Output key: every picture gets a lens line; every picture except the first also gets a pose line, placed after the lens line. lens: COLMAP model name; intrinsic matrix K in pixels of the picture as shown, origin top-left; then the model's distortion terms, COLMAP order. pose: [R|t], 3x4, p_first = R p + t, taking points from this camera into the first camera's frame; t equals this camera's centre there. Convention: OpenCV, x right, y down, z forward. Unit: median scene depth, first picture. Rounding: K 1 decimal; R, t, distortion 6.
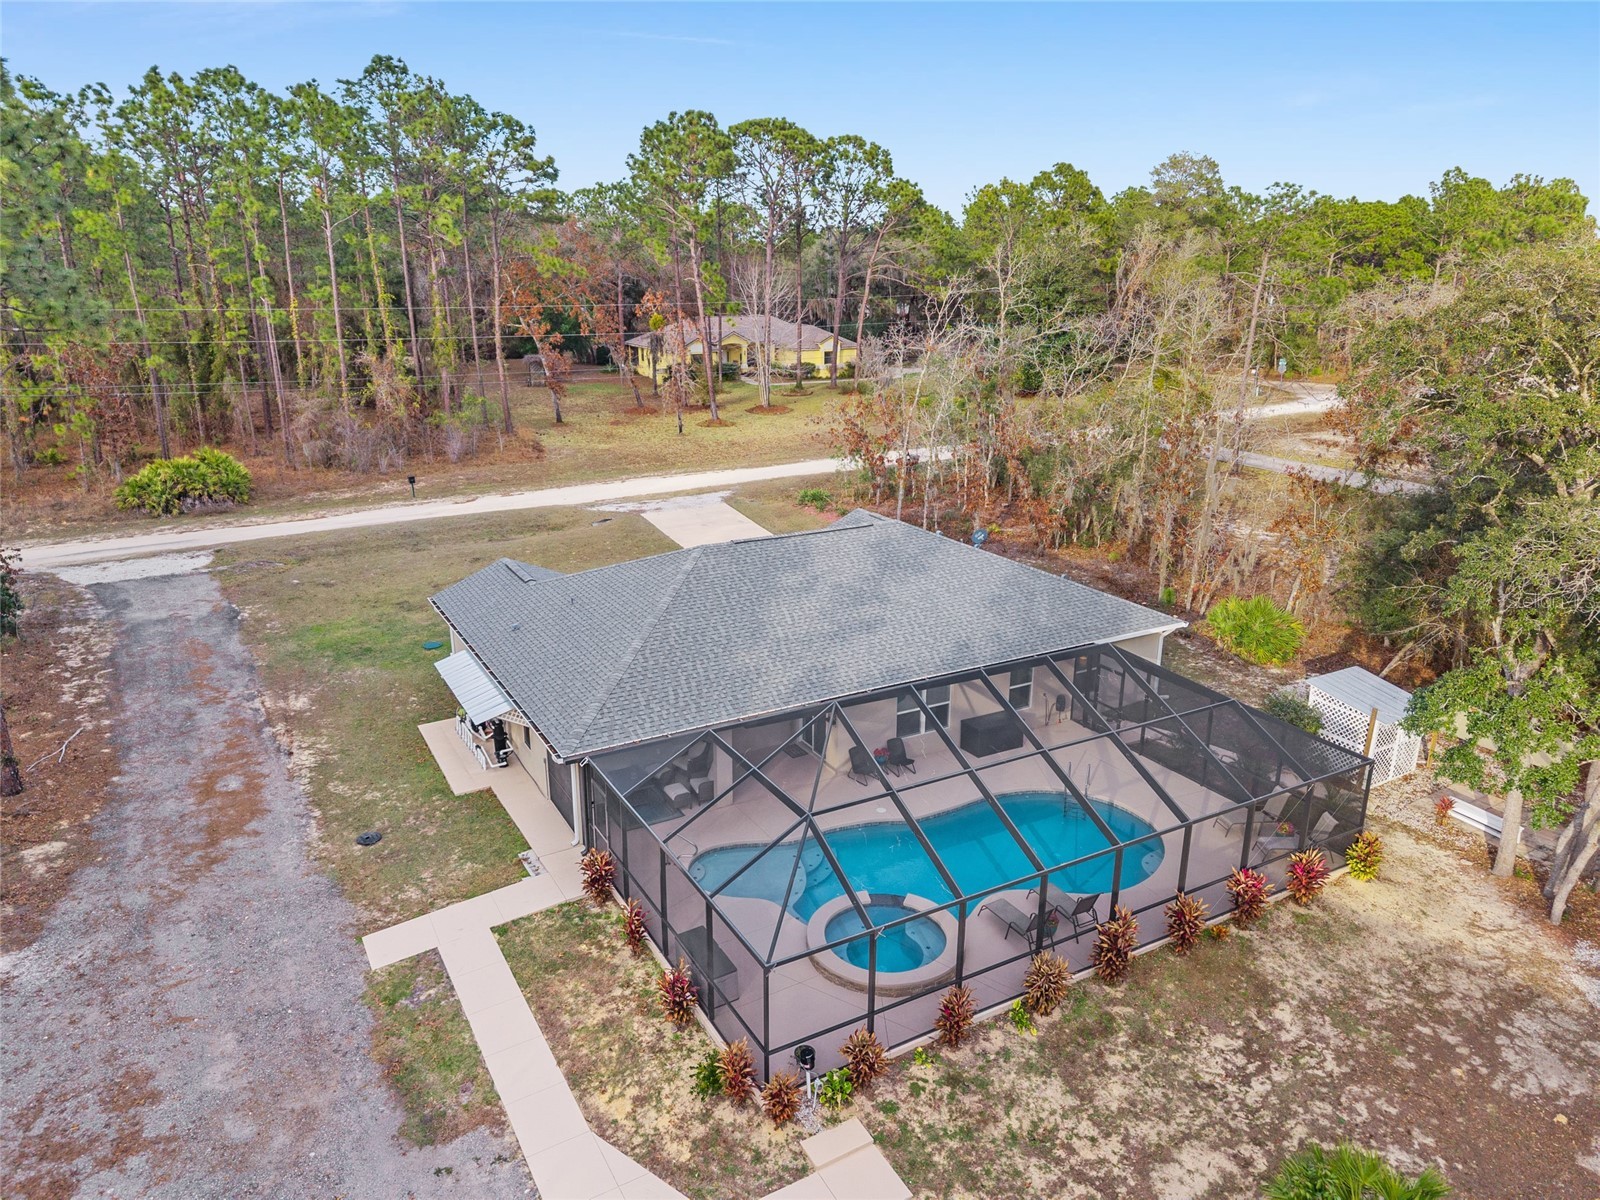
lens RADIAL K [[1072.4, 0, 790.3], [0, 1072.4, 598.2], [0, 0, 1]] dist [0.028764, -0.026019]
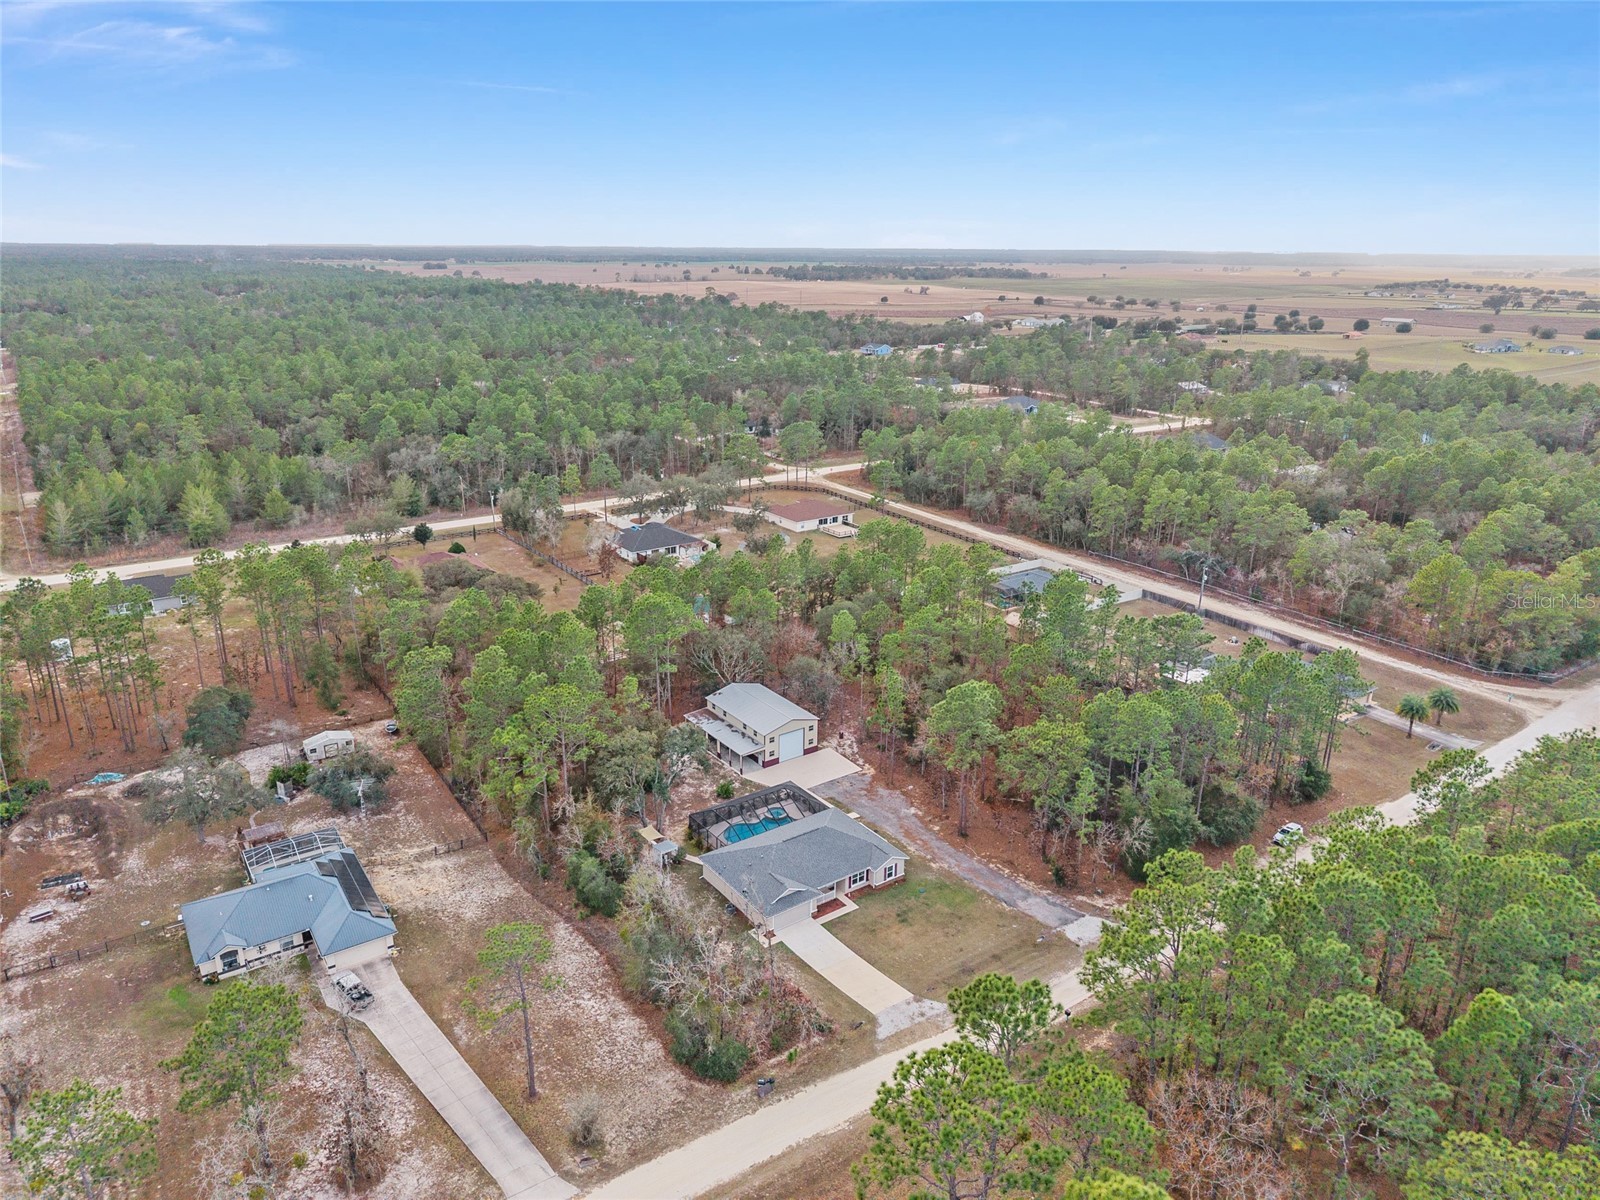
lens RADIAL K [[1060.3, 0, 791.4], [0, 1060.3, 596.6], [0, 0, 1]] dist [0.069509, -0.081245]
pose [[-0.993620, 0.025696, -0.109817, 0.486188], [-0.042934, 0.814208, 0.578983, -3.239625], [0.104291, 0.580004, -0.807910, 3.957062]]
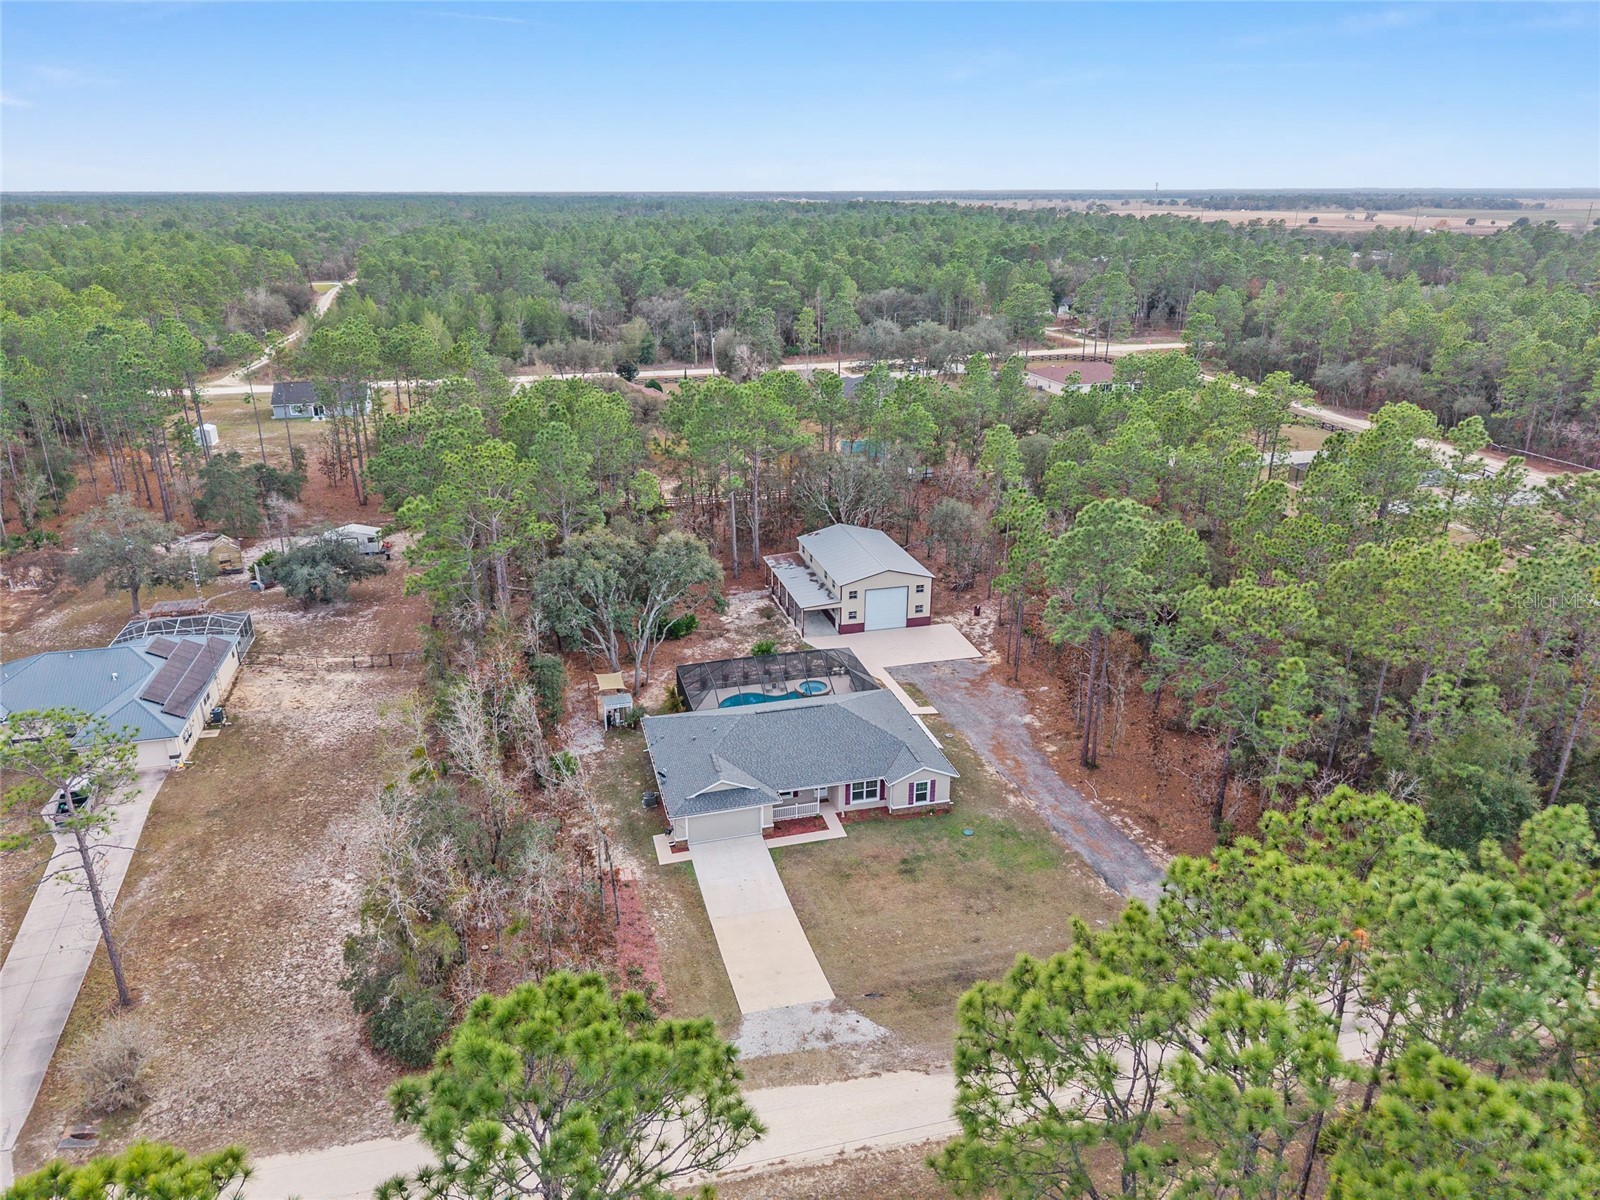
lens RADIAL K [[1060.3, 0, 791.4], [0, 1060.3, 596.6], [0, 0, 1]] dist [0.069509, -0.081245]
pose [[-0.969097, -0.087029, 0.230818, -0.566047], [0.073945, 0.790181, 0.608397, -1.872649], [-0.235336, 0.606663, -0.759326, 2.944845]]
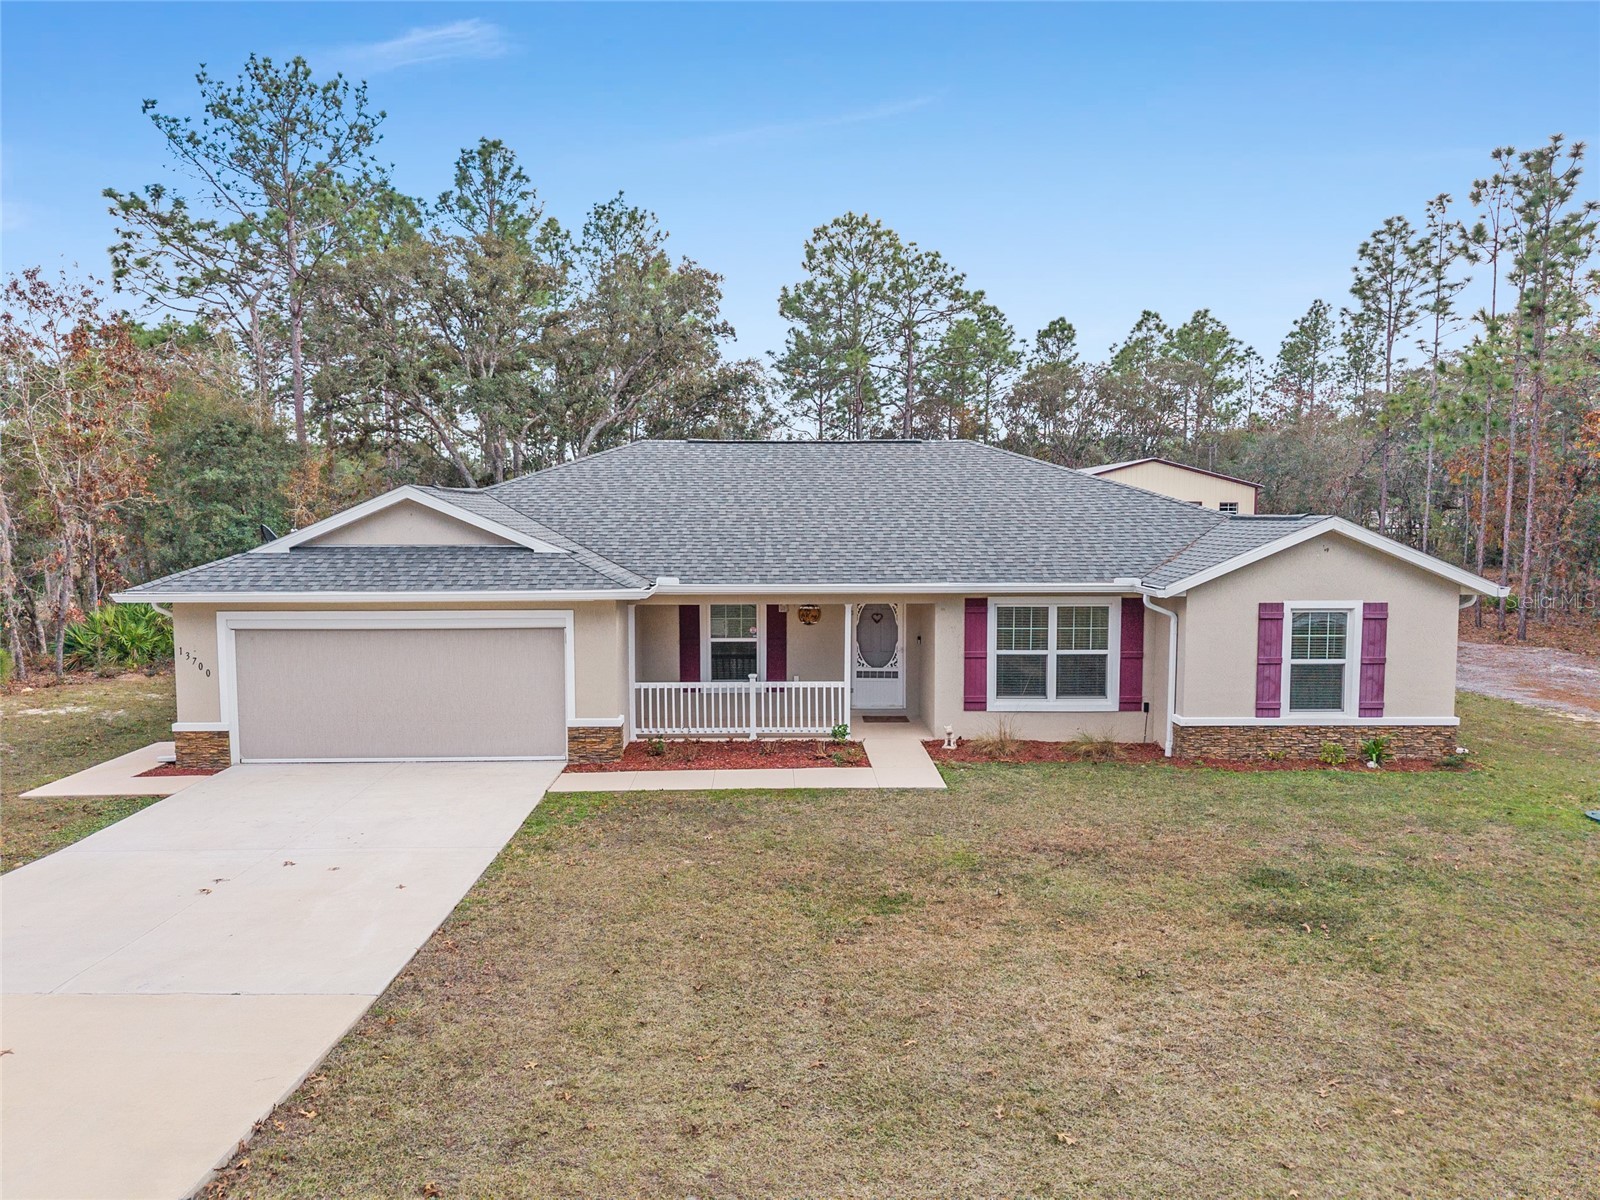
lens RADIAL K [[1068.9, 0, 793.6], [0, 1068.9, 601.4], [0, 0, 1]] dist [0.034370, -0.040342]
pose [[-0.884514, -0.035326, 0.465174, -0.343512], [0.139295, 0.931644, 0.335614, -0.223399], [-0.445232, 0.361652, -0.819131, 1.819160]]
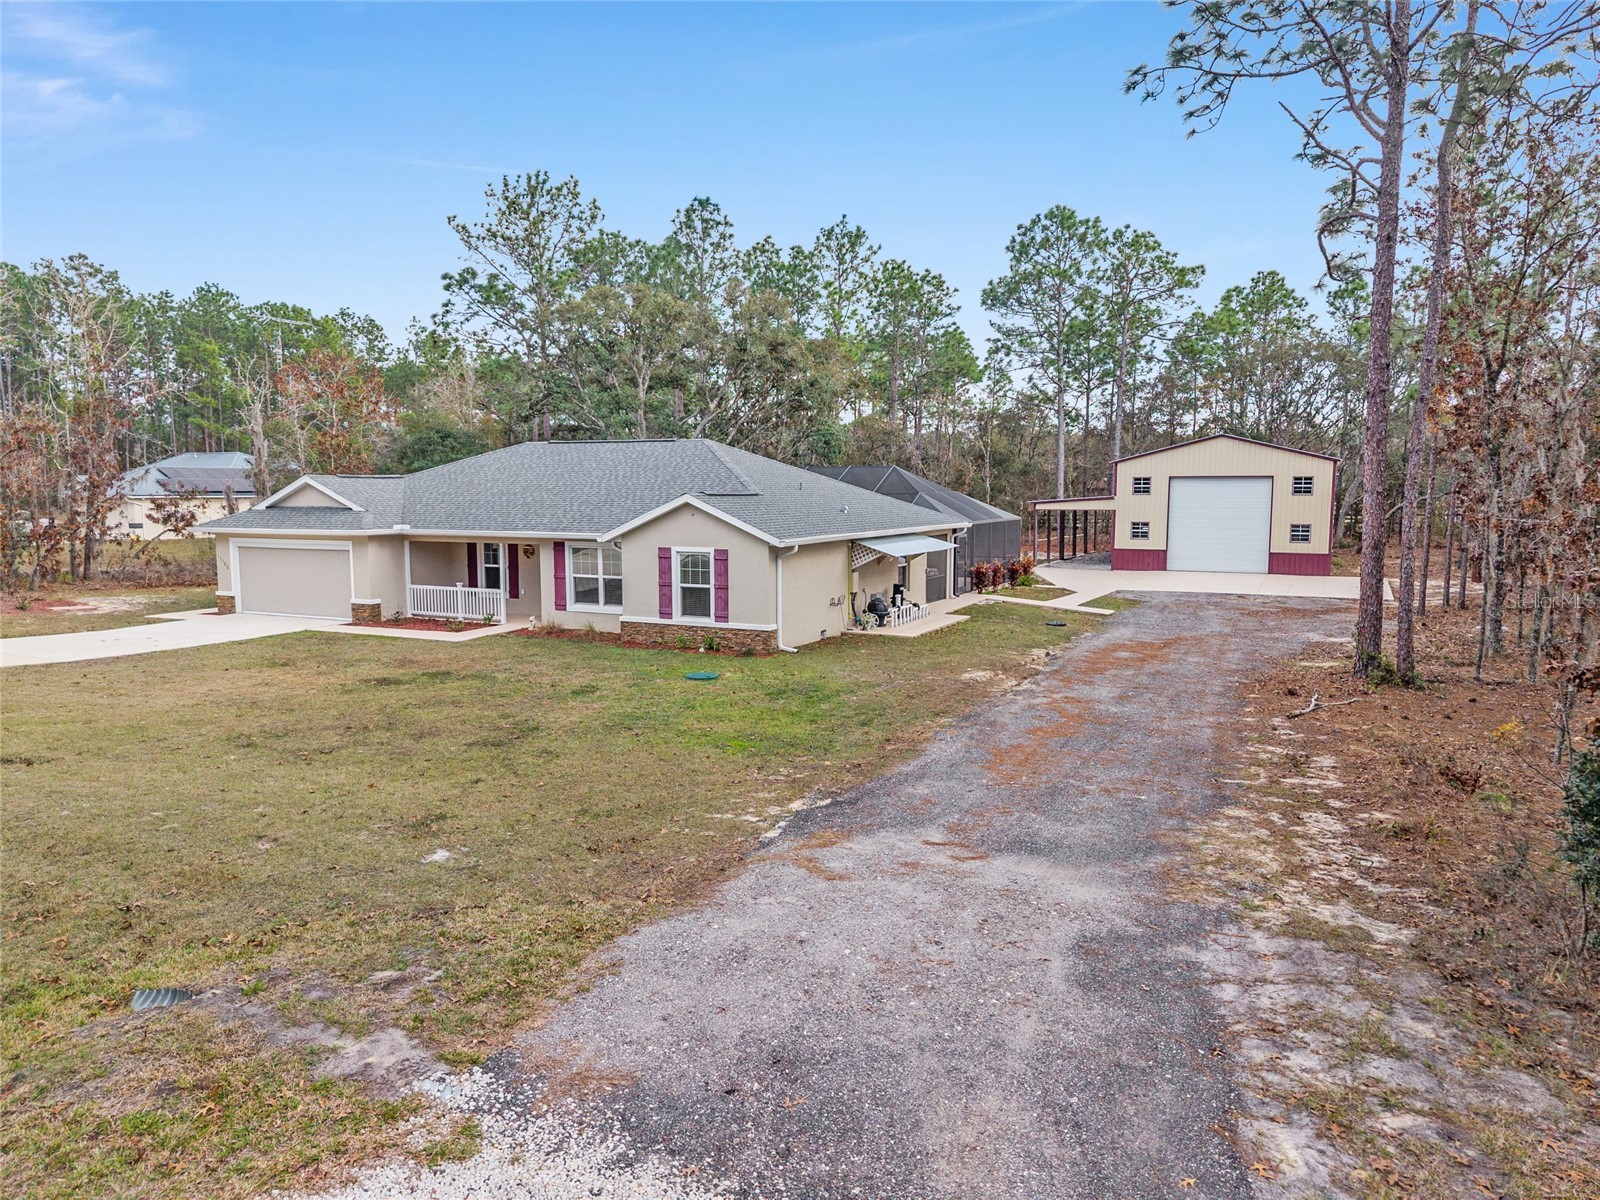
lens RADIAL K [[1068.9, 0, 793.6], [0, 1068.9, 601.4], [0, 0, 1]] dist [0.034370, -0.040342]
pose [[-0.565887, -0.085512, 0.820037, -1.076238], [0.244535, 0.932447, 0.265982, -0.169504], [-0.787385, 0.351043, -0.506748, 1.636930]]
